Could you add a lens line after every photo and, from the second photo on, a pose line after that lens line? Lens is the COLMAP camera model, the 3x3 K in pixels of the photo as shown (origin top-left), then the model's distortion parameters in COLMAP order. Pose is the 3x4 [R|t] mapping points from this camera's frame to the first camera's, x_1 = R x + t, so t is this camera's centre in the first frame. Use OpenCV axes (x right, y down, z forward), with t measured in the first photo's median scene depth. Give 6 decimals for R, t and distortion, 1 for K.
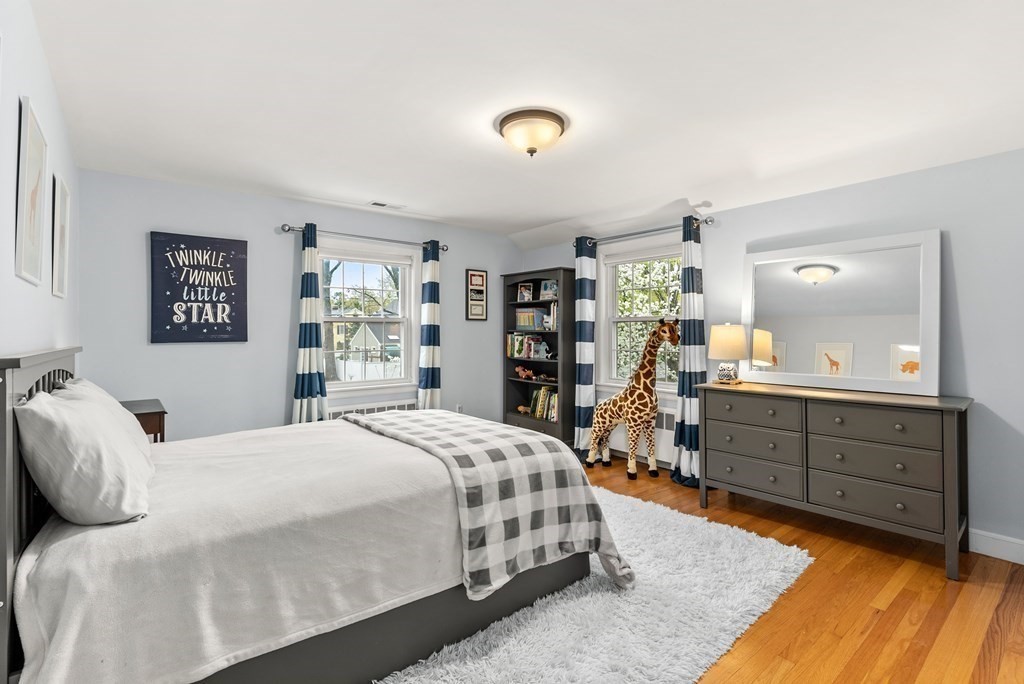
lens RADIAL K [[466.0, 0, 509.5], [0, 466.0, 333.1], [0, 0, 1]] dist [-0.010394, 0.002986]
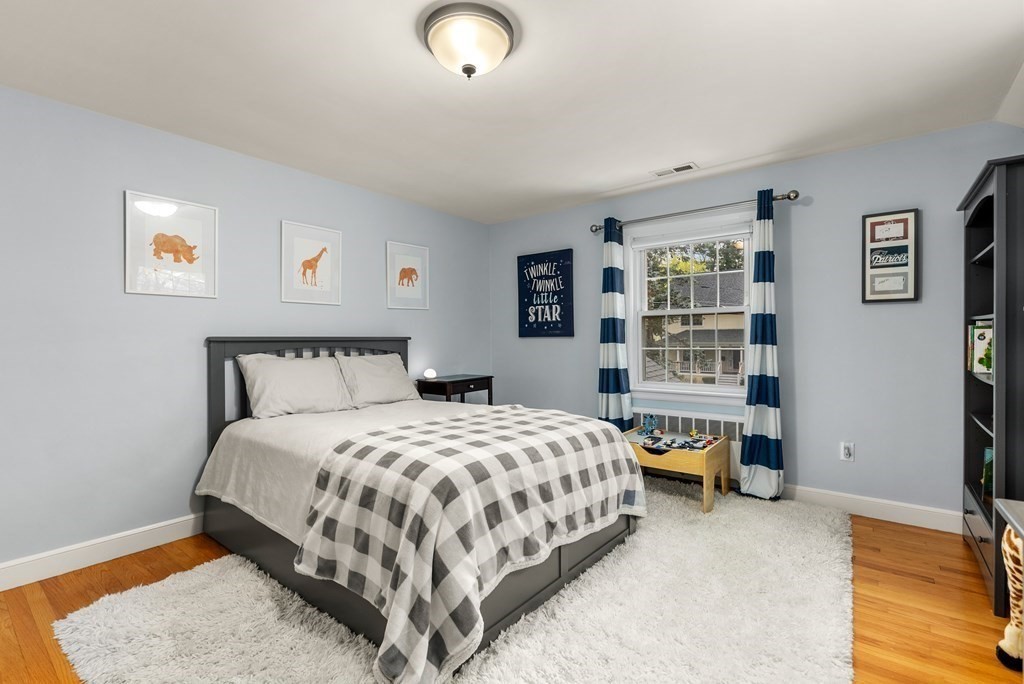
lens RADIAL K [[466.0, 0, 510.5], [0, 466.0, 341.4], [0, 0, 1]] dist [-0.010394, 0.002986]
pose [[0.225041, 0.009803, -0.974300, 0.538900], [0.004493, 0.999928, 0.011099, 0.017385], [0.974339, -0.006876, 0.224981, 0.617292]]
